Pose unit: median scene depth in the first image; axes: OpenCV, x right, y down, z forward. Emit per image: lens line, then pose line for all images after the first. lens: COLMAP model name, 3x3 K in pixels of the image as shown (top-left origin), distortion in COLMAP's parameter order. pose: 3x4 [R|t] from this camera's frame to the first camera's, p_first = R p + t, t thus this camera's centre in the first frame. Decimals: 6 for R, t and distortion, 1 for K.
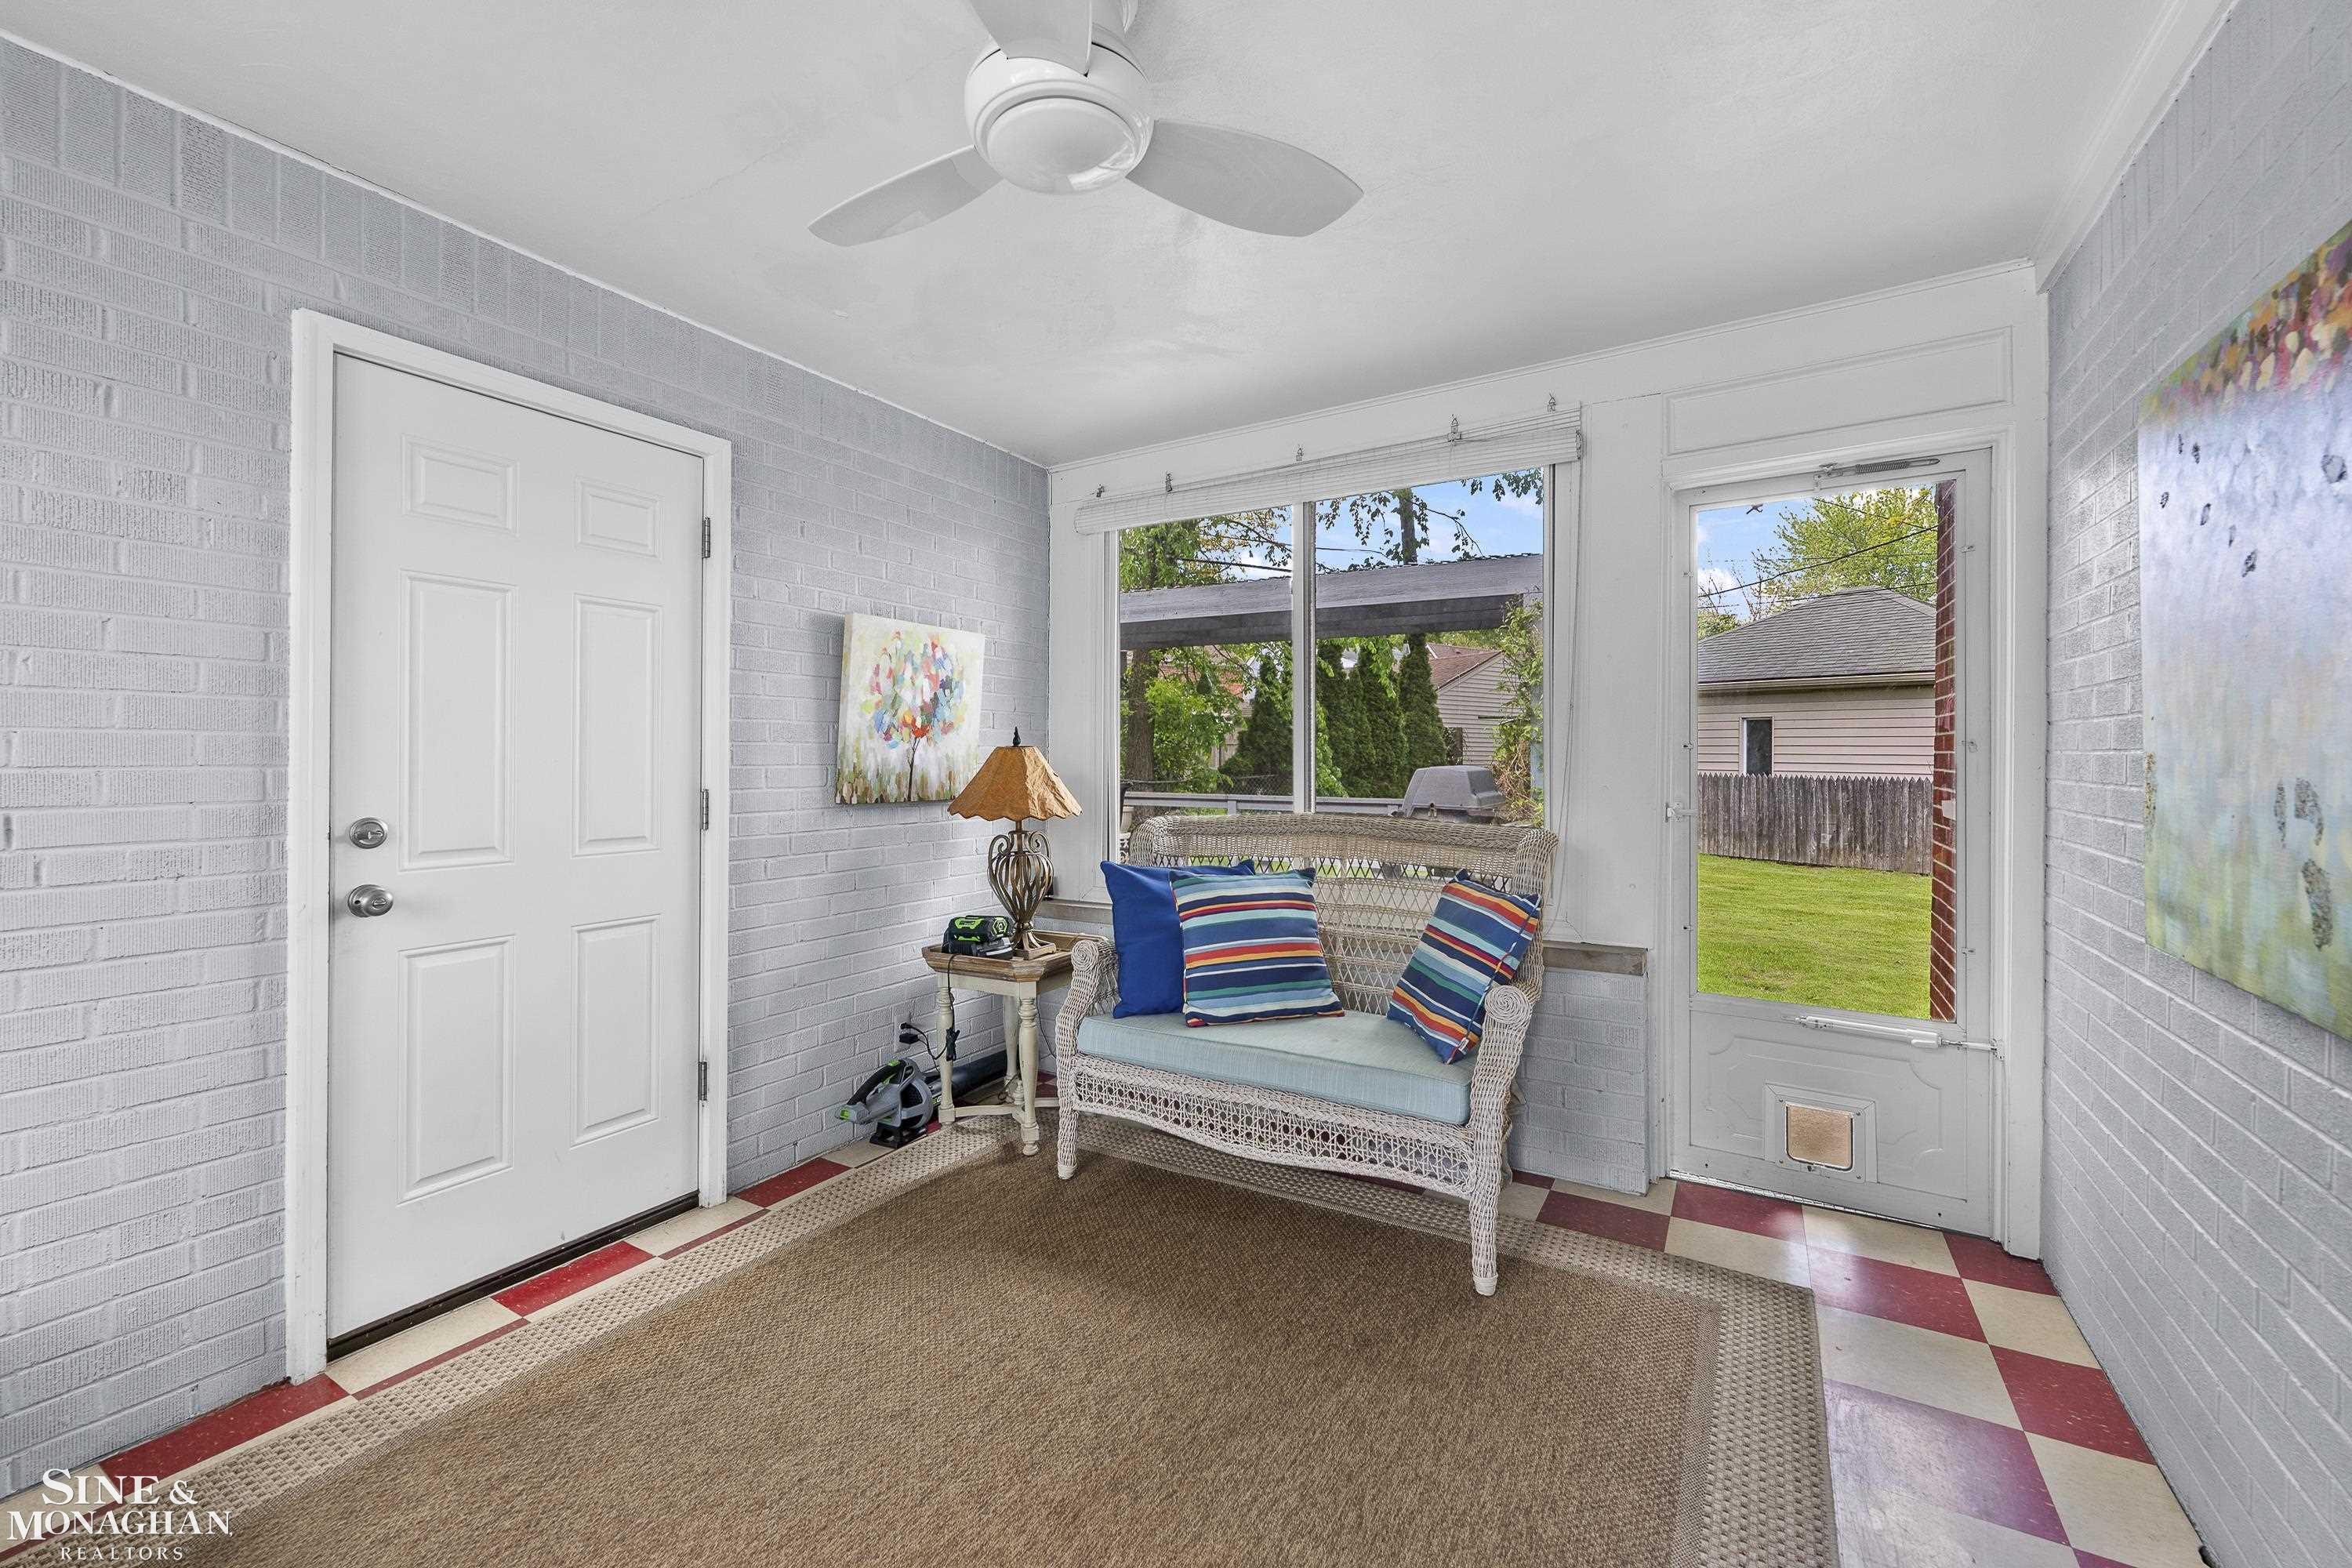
lens RADIAL K [[961.0, 0, 1175.9], [0, 961.0, 759.5], [0, 0, 1]] dist [-0.001344, 0.000390]
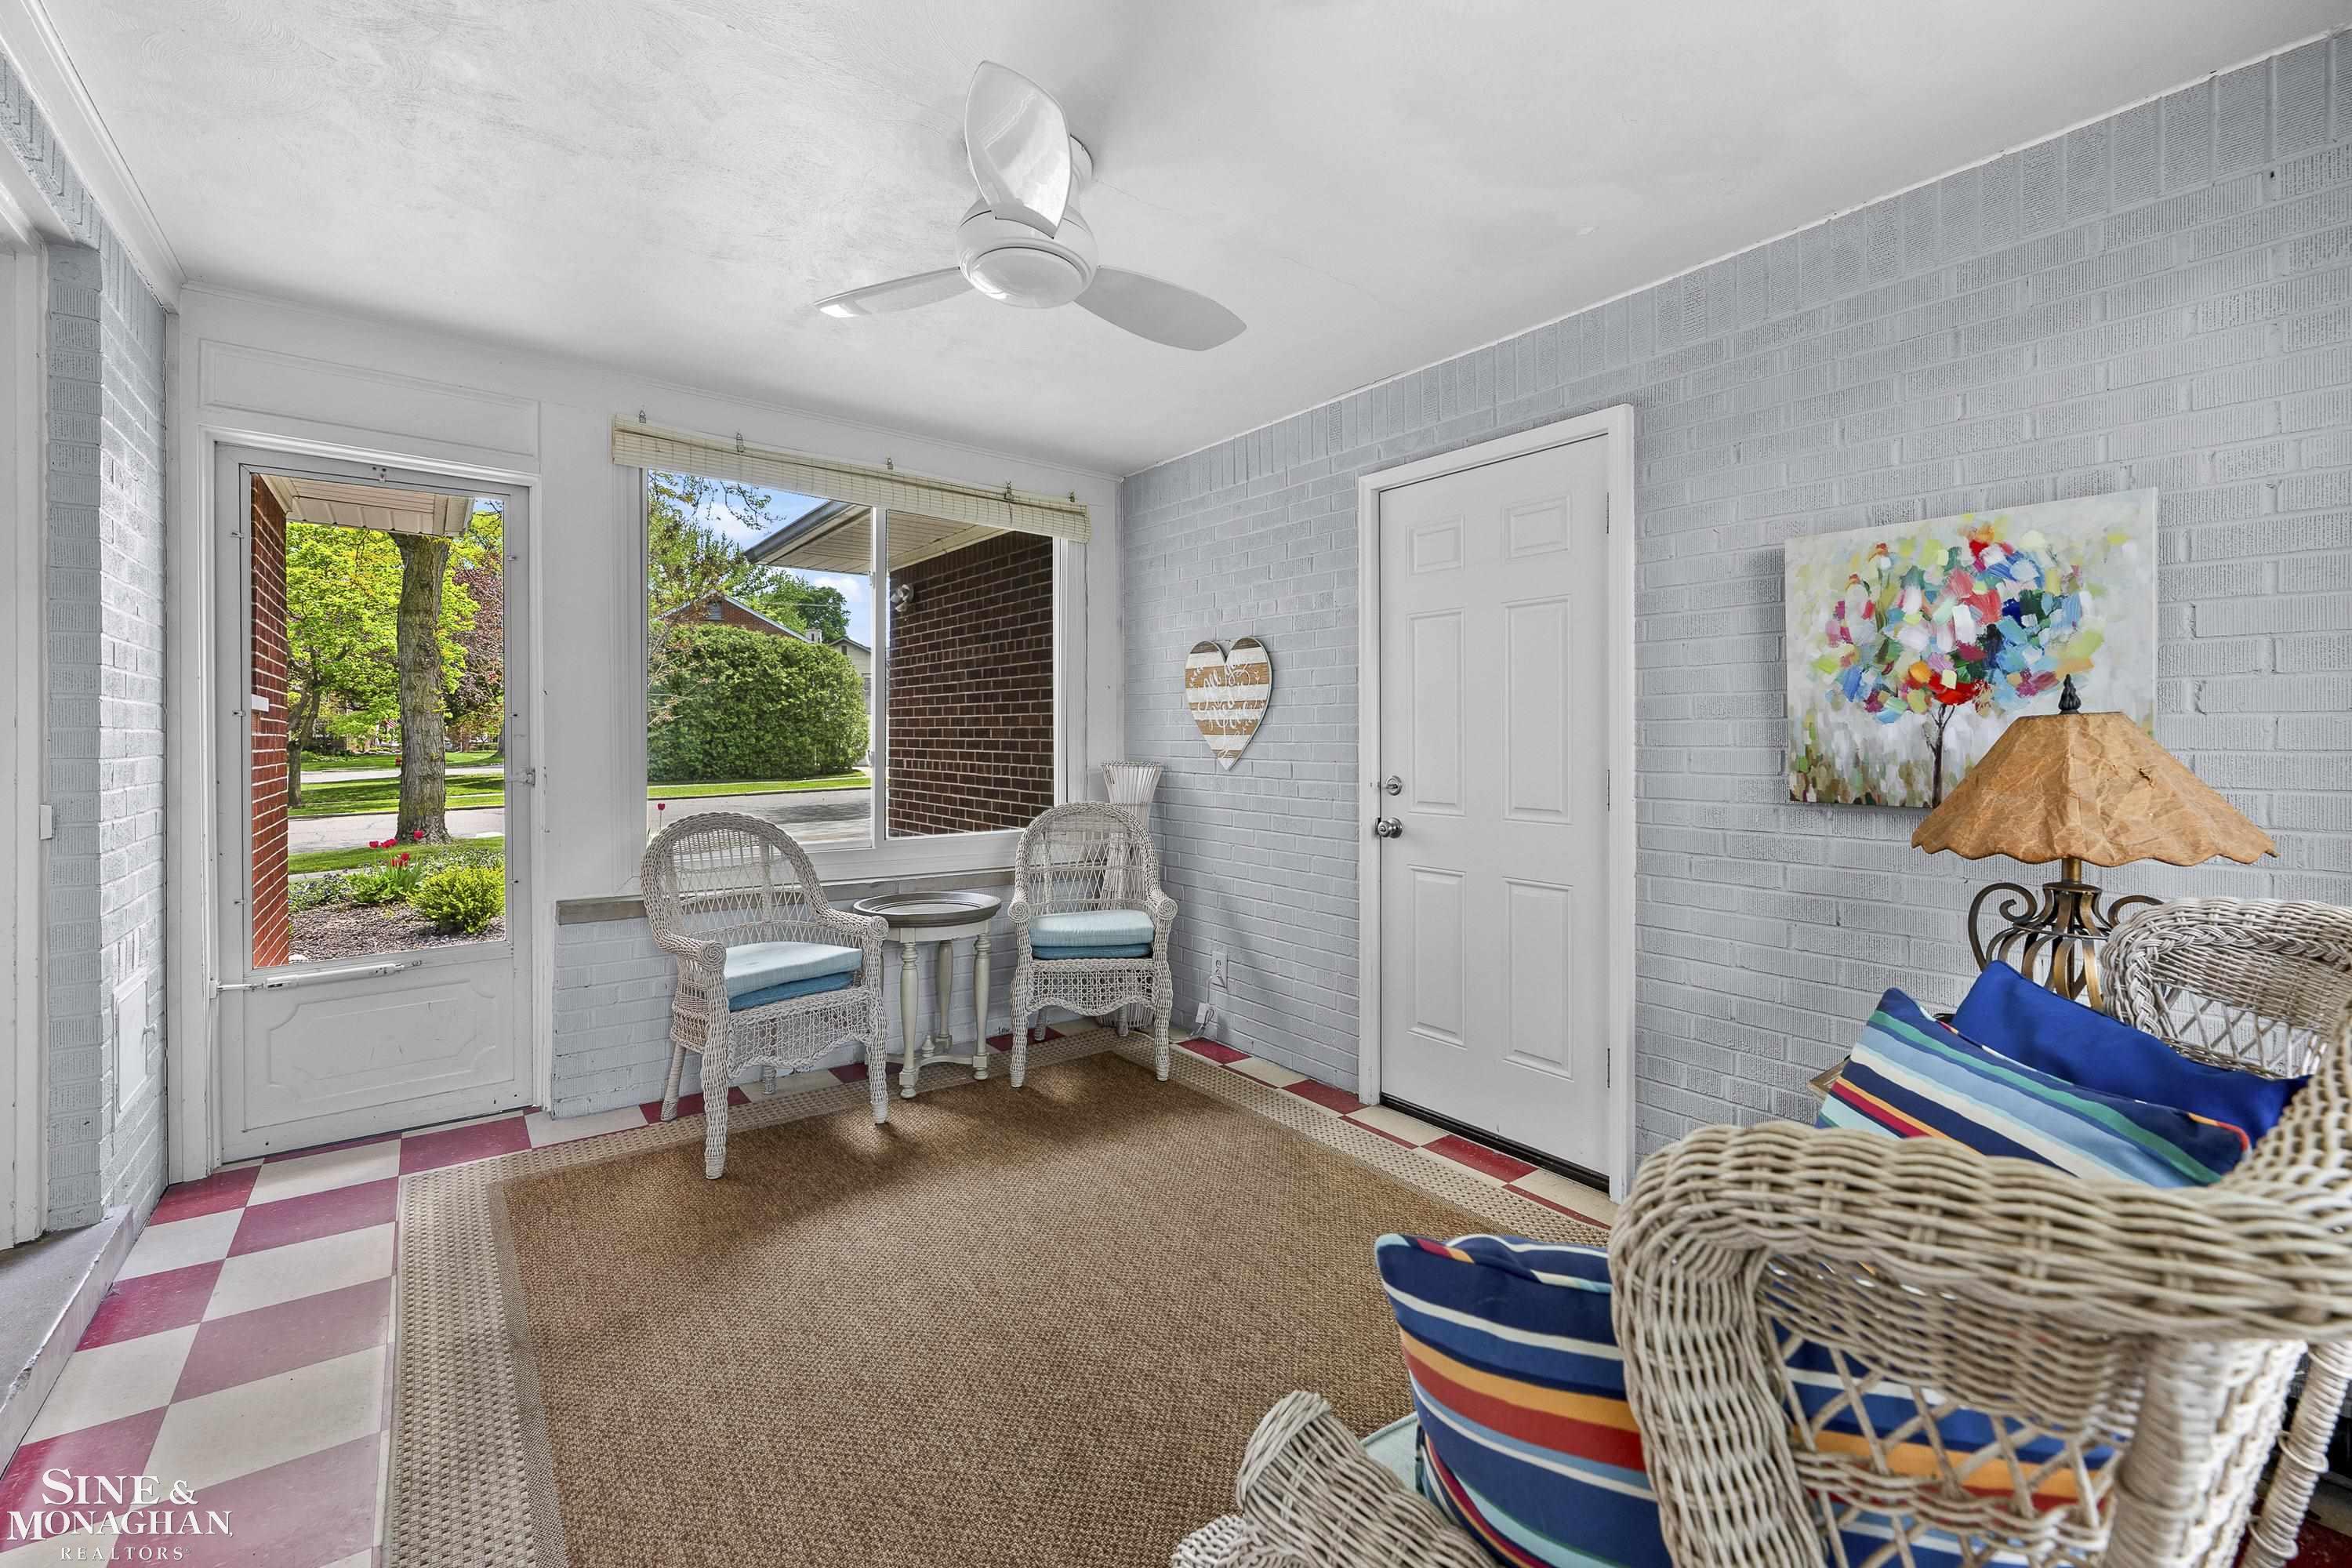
lens RADIAL K [[961.0, 0, 1178.7], [0, 961.0, 749.8], [0, 0, 1]] dist [-0.001344, 0.000390]
pose [[-0.355700, 0.000480, -0.934600, 0.519036], [-0.011254, 0.999925, 0.004796, 0.009395], [0.934532, 0.012224, -0.355668, 0.834612]]
